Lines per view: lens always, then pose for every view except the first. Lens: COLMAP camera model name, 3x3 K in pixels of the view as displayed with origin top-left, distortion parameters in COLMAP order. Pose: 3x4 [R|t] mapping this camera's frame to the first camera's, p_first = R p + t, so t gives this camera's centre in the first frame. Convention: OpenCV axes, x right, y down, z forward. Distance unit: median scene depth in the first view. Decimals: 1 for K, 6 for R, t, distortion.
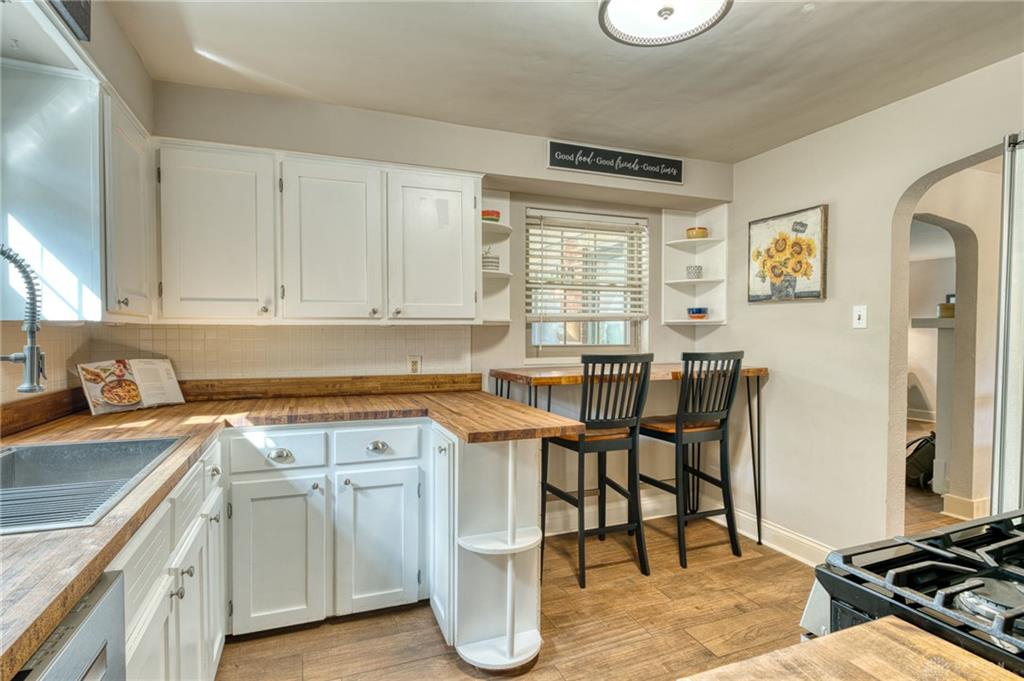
lens RADIAL K [[517.7, 0, 510.4], [0, 517.7, 342.1], [0, 0, 1]] dist [-0.007185, -0.000059]
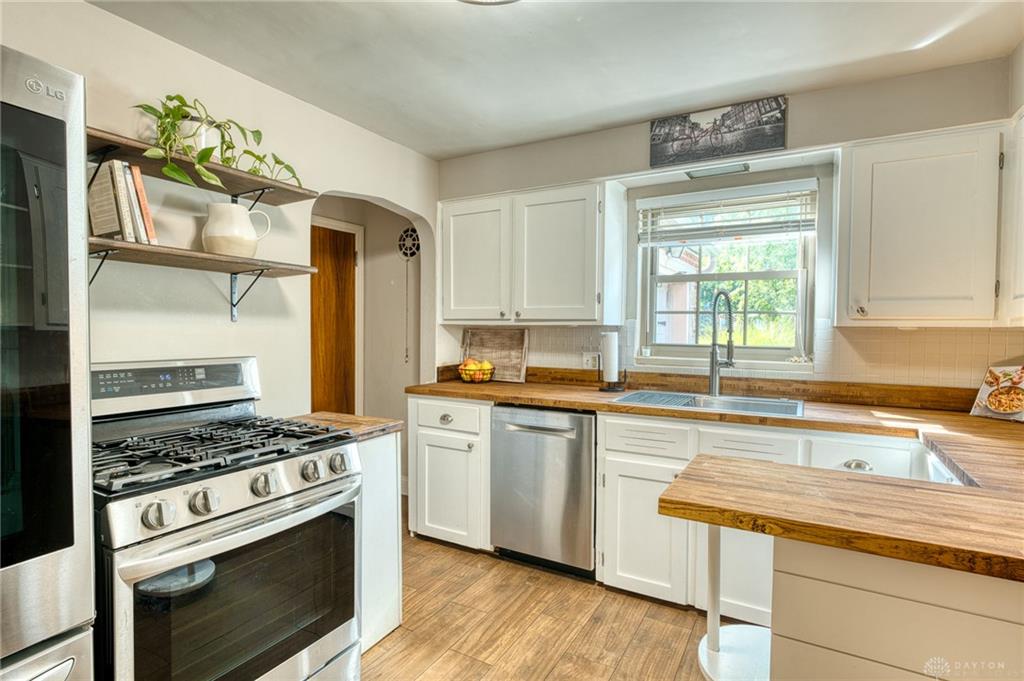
lens RADIAL K [[513.6, 0, 510.2], [0, 513.6, 342.5], [0, 0, 1]] dist [-0.003806, -0.000150]
pose [[-0.780462, 0.008210, -0.625149, 0.504687], [-0.021215, 0.998990, 0.039606, -0.023141], [0.624843, 0.044174, -0.779500, 1.074541]]
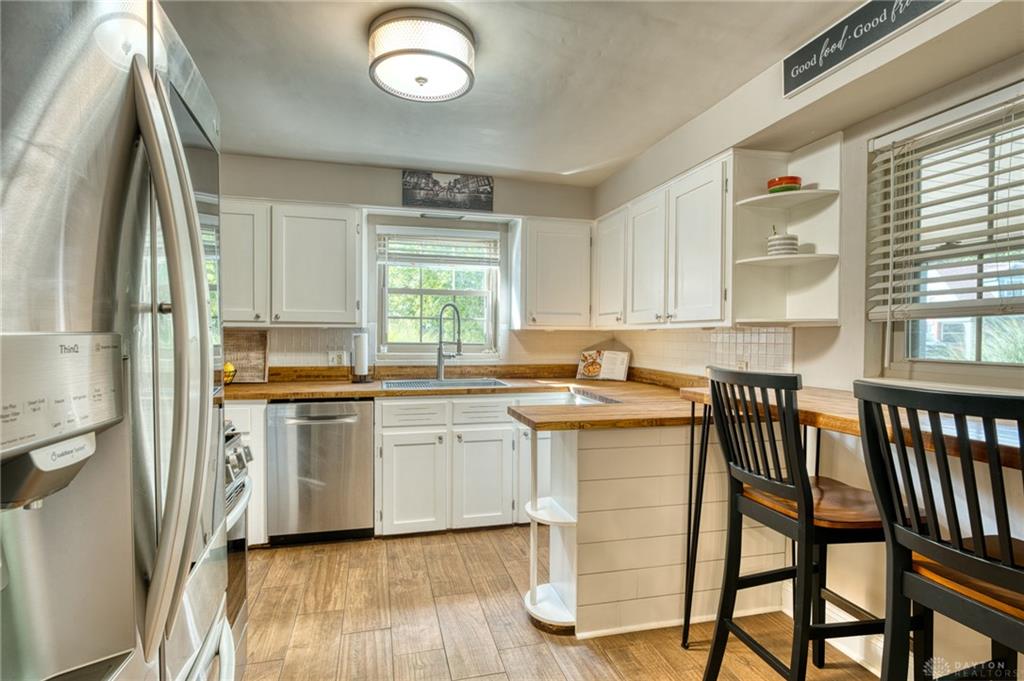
lens RADIAL K [[513.6, 0, 510.2], [0, 513.6, 342.5], [0, 0, 1]] dist [-0.003806, -0.000150]
pose [[-0.119623, 0.013805, -0.992723, 0.957939], [-0.025665, 0.999526, 0.016992, -0.014314], [0.992488, 0.027511, -0.119212, 0.862968]]
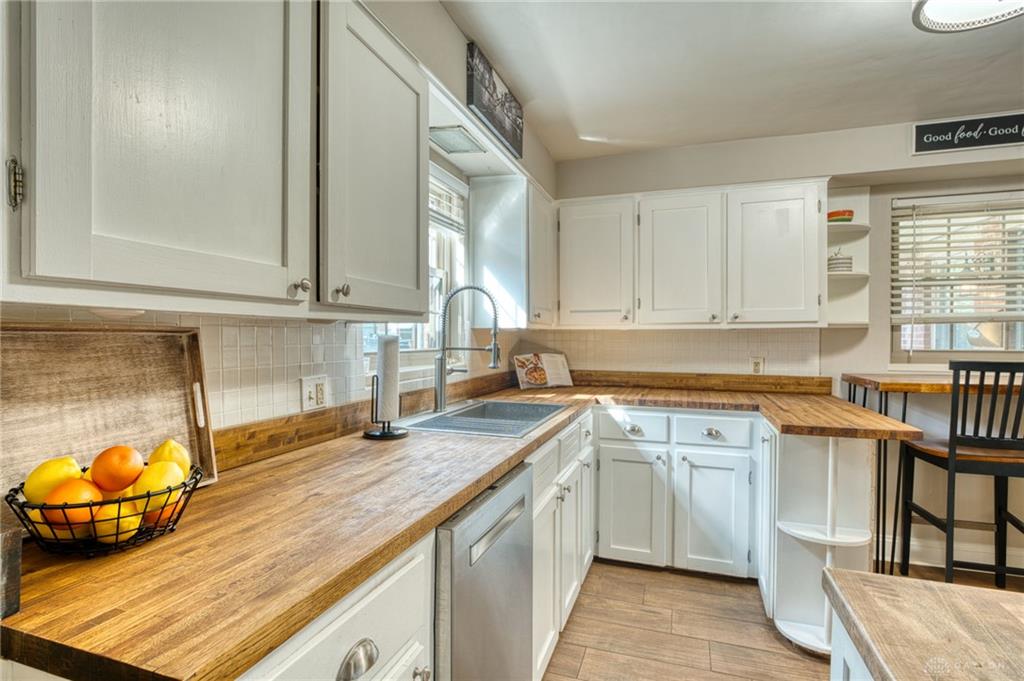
lens RADIAL K [[517.7, 0, 510.4], [0, 517.7, 342.1], [0, 0, 1]] dist [-0.007185, -0.000059]
pose [[0.762918, 0.008356, -0.646442, 0.143259], [-0.012789, 0.999916, -0.002168, 0.005004], [0.646369, 0.009922, 0.762960, -0.176921]]
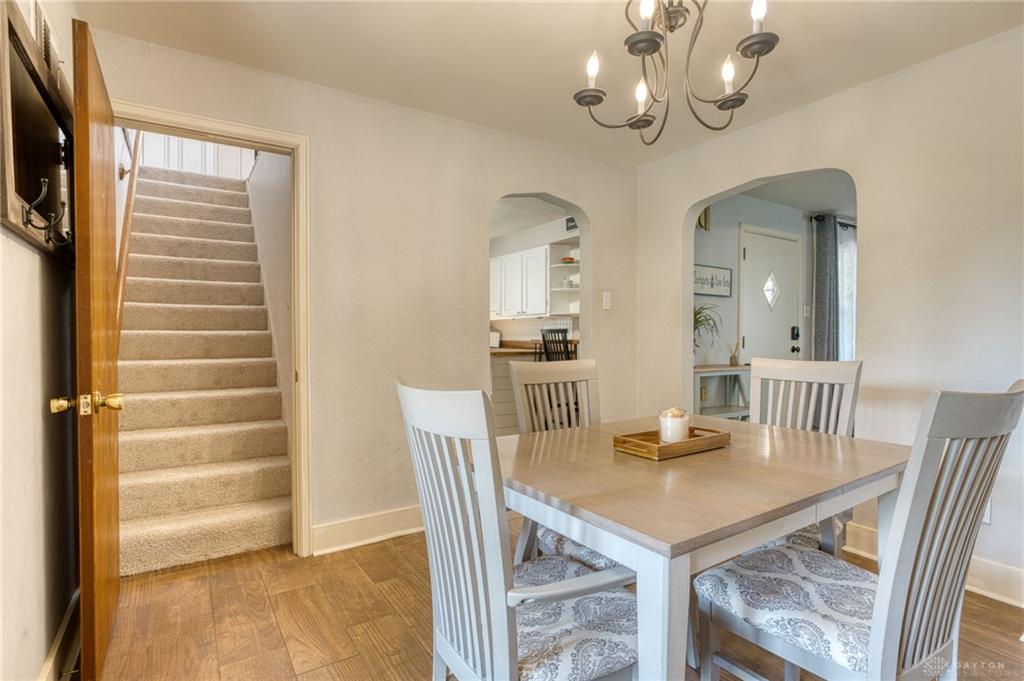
lens RADIAL K [[513.6, 0, 510.2], [0, 513.6, 342.5], [0, 0, 1]] dist [-0.003806, -0.000150]
pose [[0.197047, 0.010052, -0.980342, 2.250730], [-0.019404, 0.999792, 0.006352, 0.071516], [0.980202, 0.017771, 0.197201, 0.513513]]
